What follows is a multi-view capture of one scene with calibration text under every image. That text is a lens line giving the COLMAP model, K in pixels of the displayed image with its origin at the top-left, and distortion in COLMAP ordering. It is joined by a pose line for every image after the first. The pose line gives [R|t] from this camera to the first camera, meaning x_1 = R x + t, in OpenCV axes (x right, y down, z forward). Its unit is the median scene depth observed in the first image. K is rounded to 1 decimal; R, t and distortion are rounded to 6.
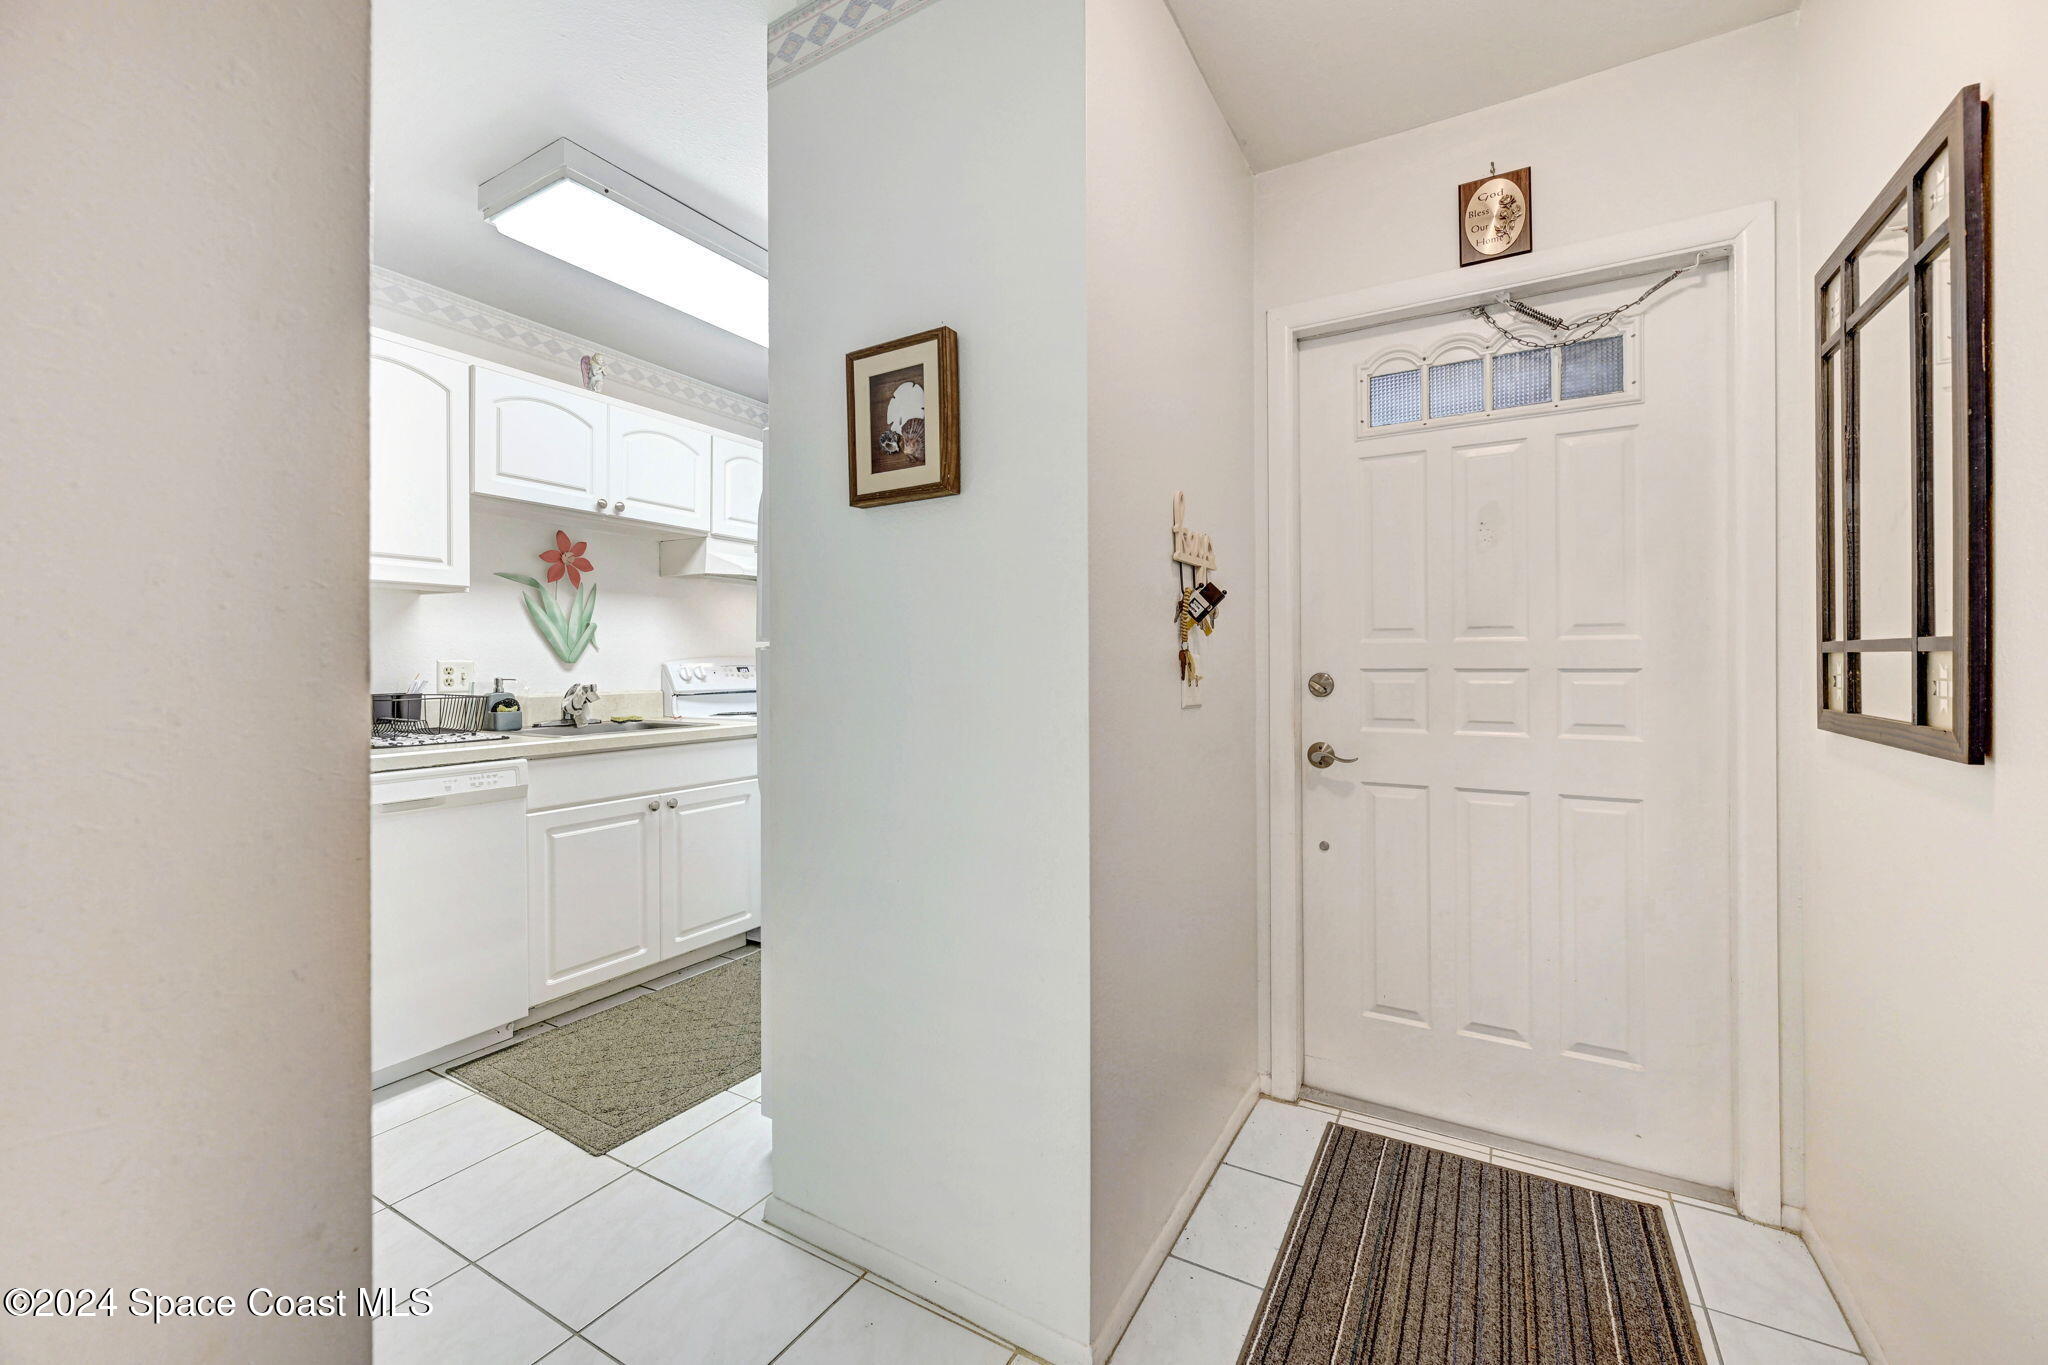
lens RADIAL K [[820.9, 0, 1050.1], [0, 820.9, 675.7], [0, 0, 1]] dist [-0.001542, -0.000155]
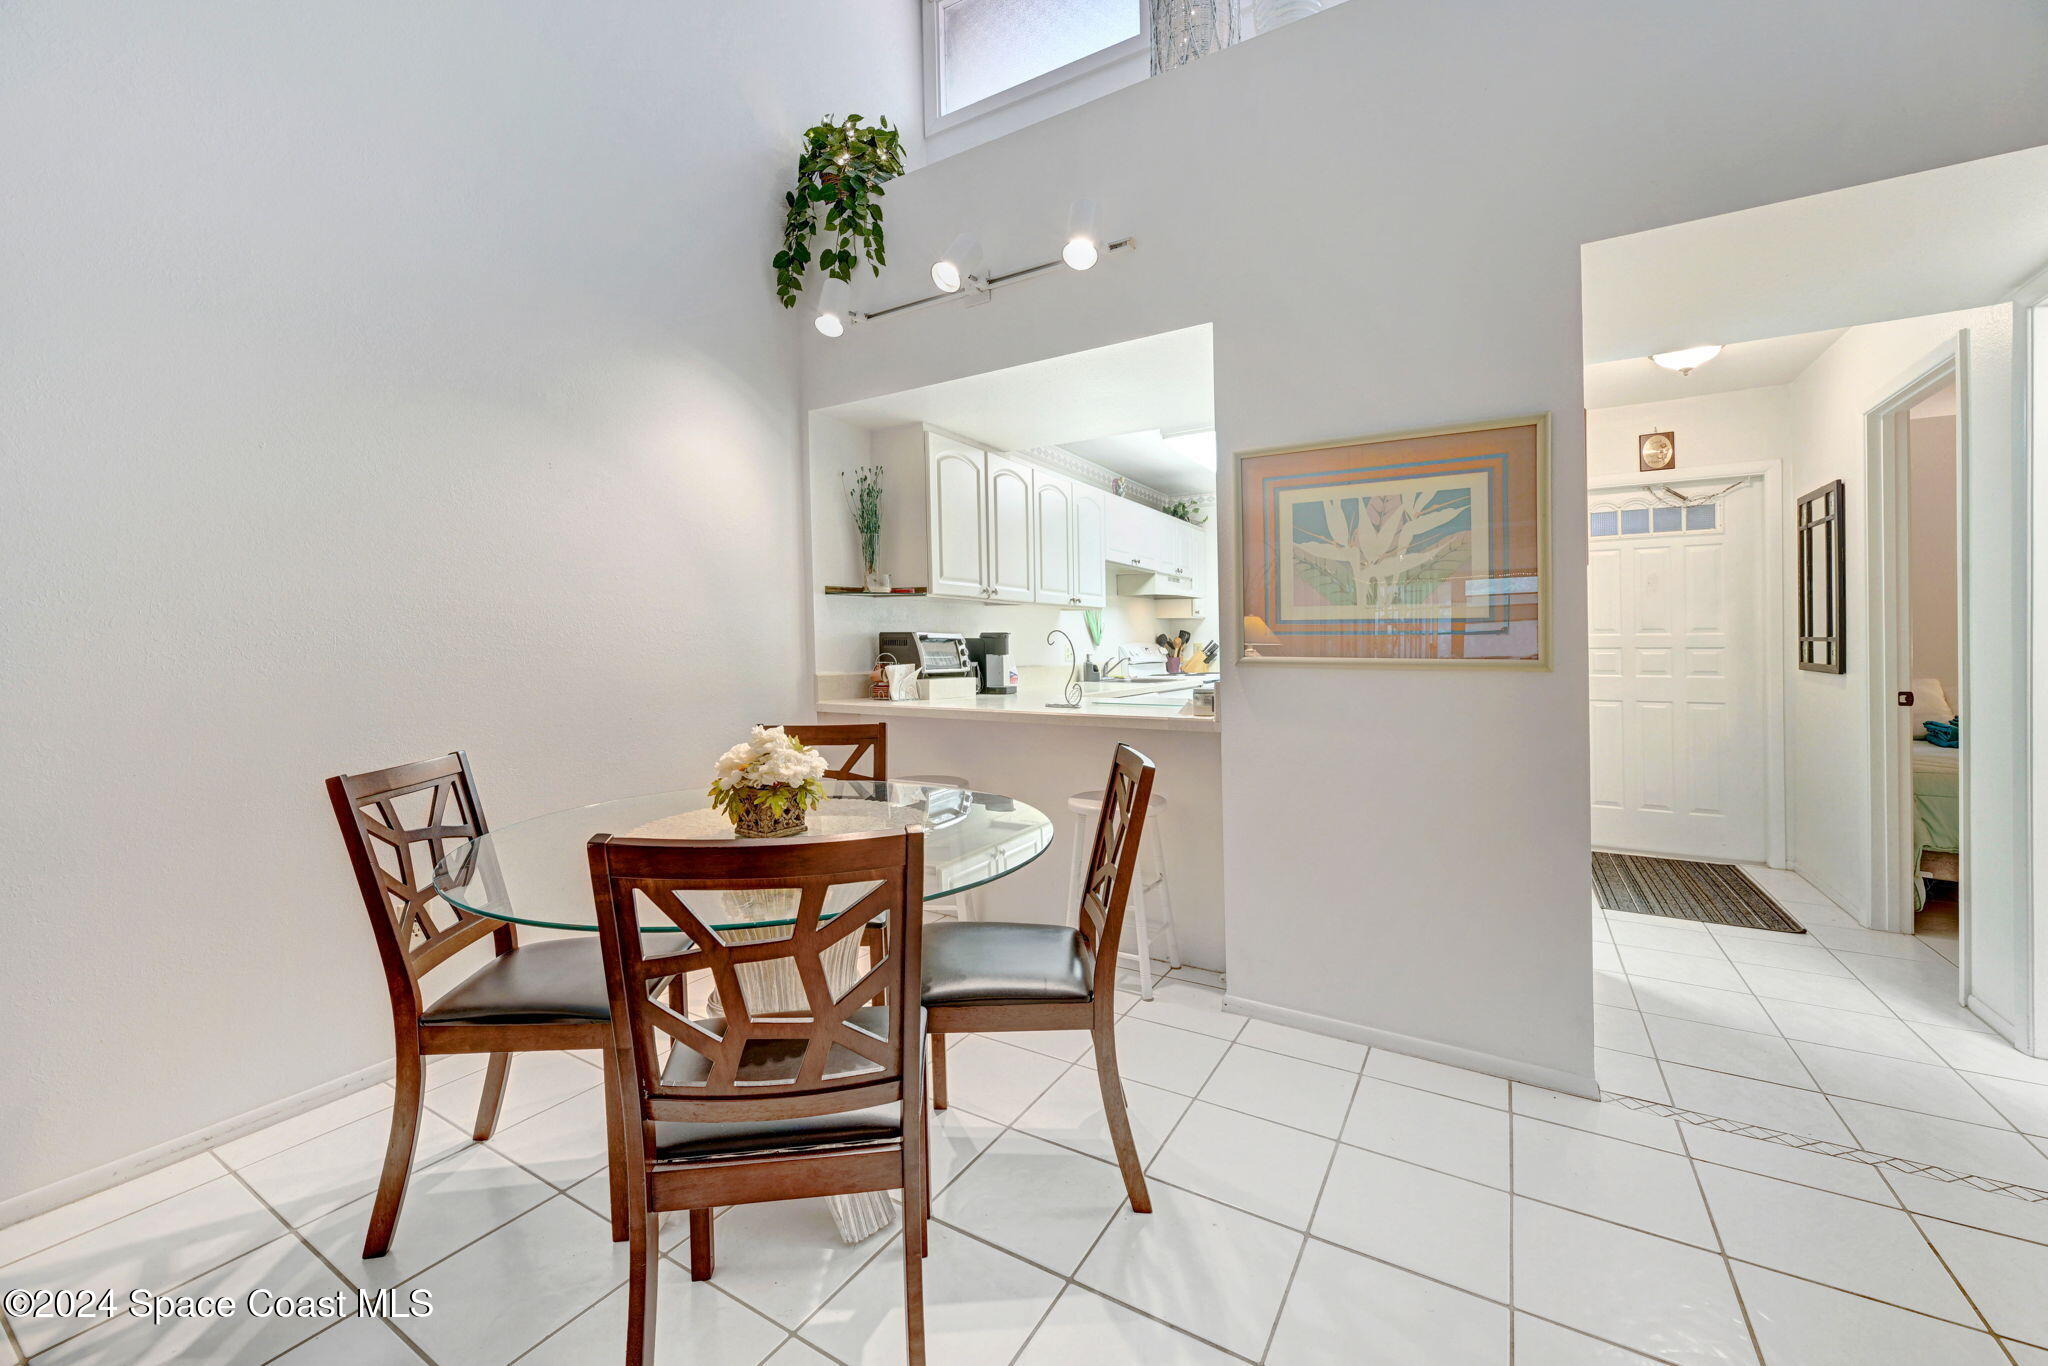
lens RADIAL K [[817.7, 0, 1018.1], [0, 817.7, 655.4], [0, 0, 1]] dist [-0.000527, 0.000009]
pose [[0.999476, -0.001922, -0.032314, -0.766465], [0.001869, 0.999997, -0.001669, 0.009231], [0.032318, 0.001608, 0.999476, -0.879544]]
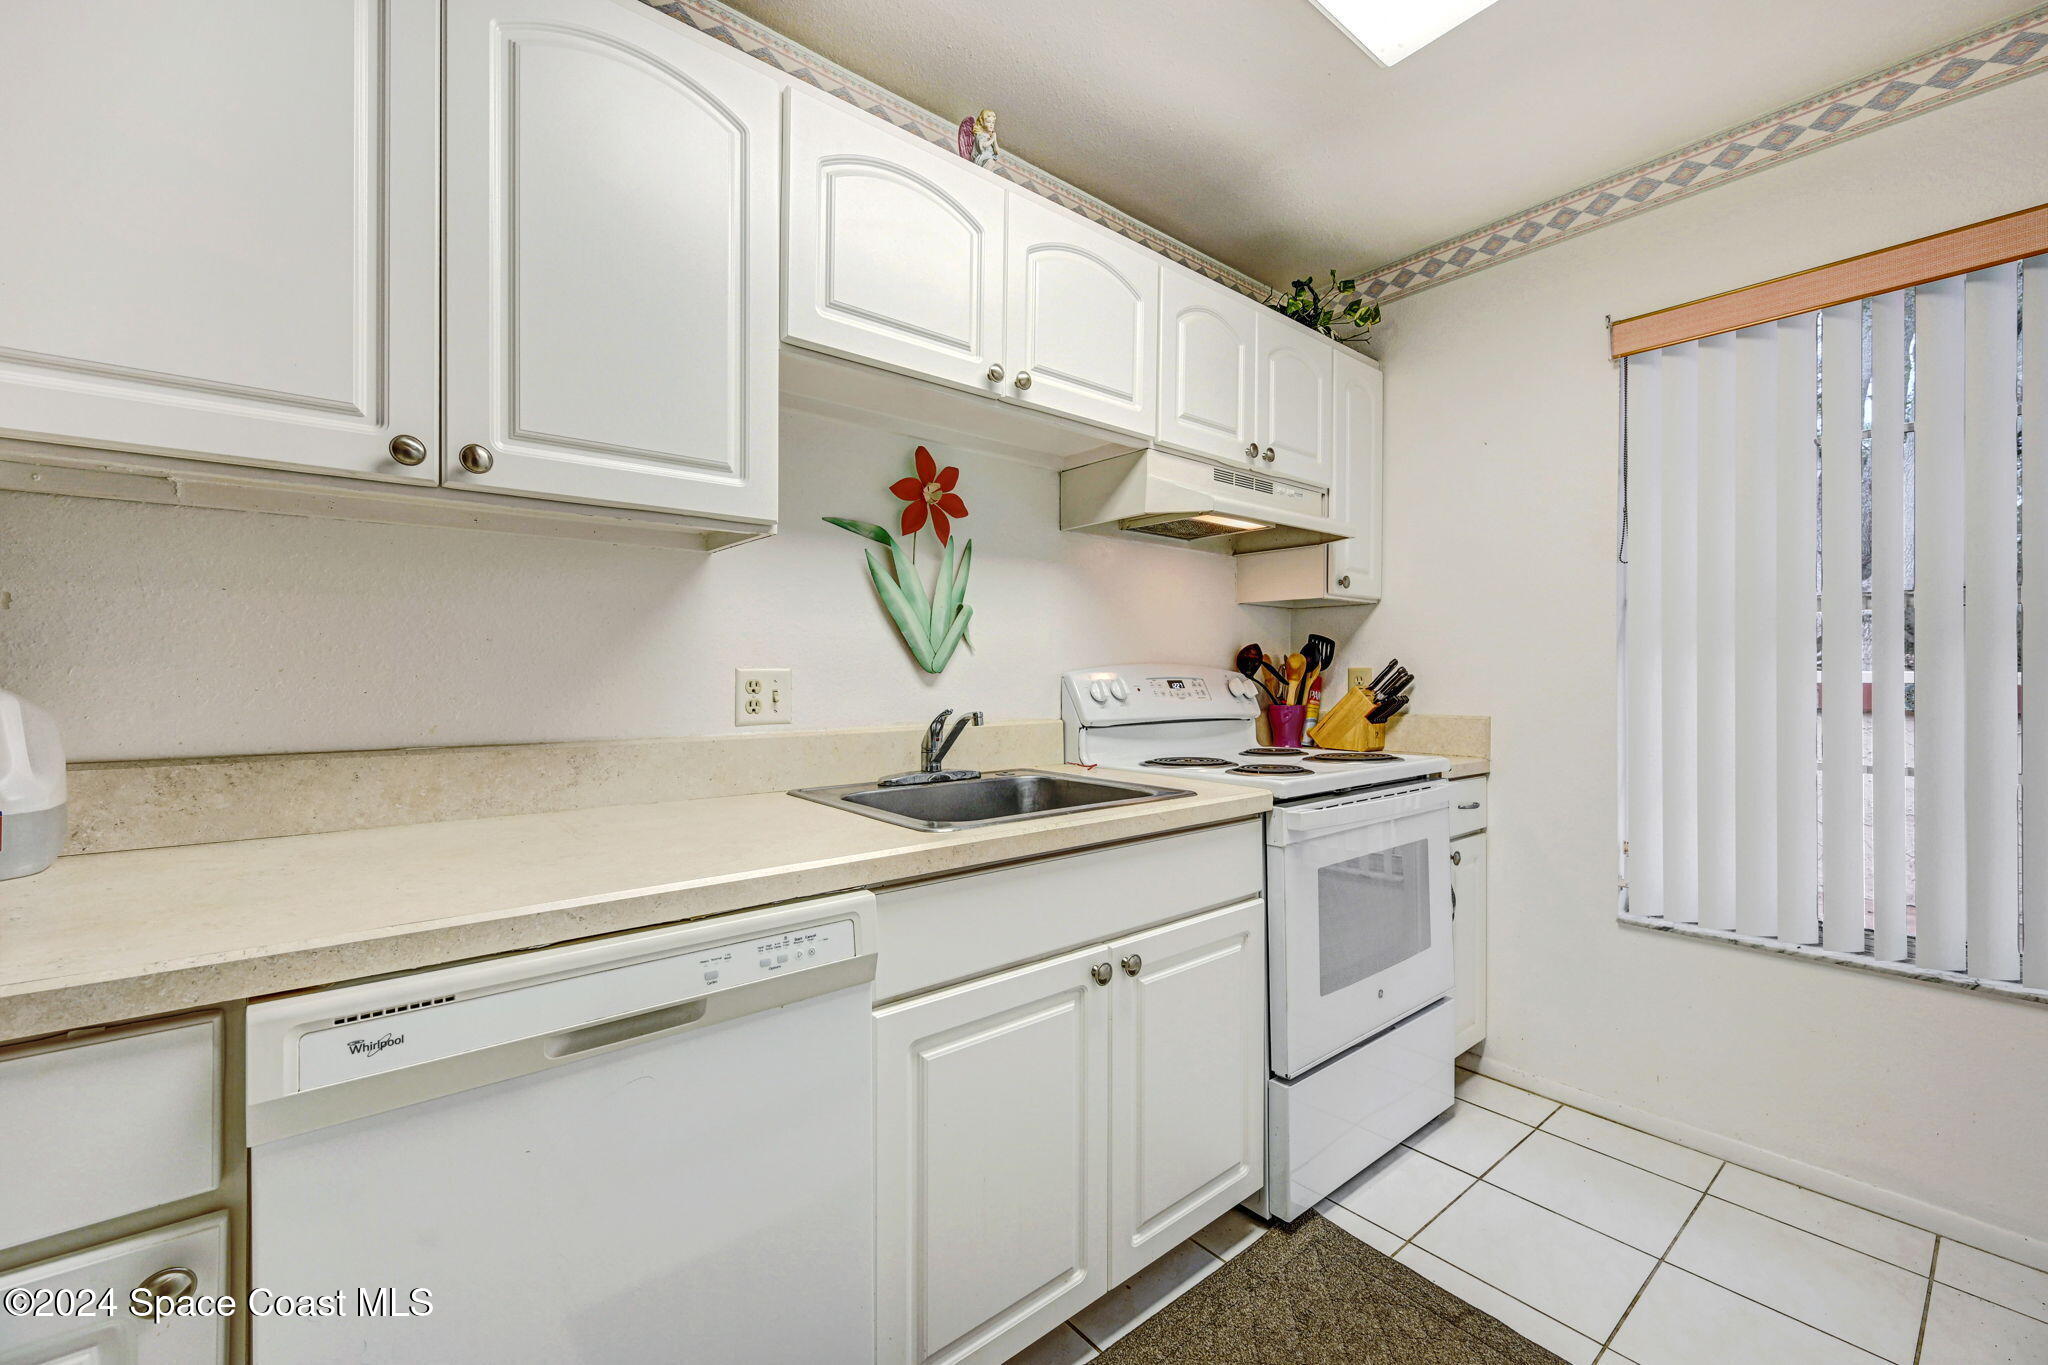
lens RADIAL K [[820.2, 0, 1024.0], [0, 820.2, 682.5], [0, 0, 1]] dist [-0.001203, -0.000091]
pose [[0.931877, 0.002579, -0.362766, -0.343071], [-0.005164, 0.999968, -0.006156, -0.006190], [0.362738, 0.007610, 0.931860, 0.524500]]
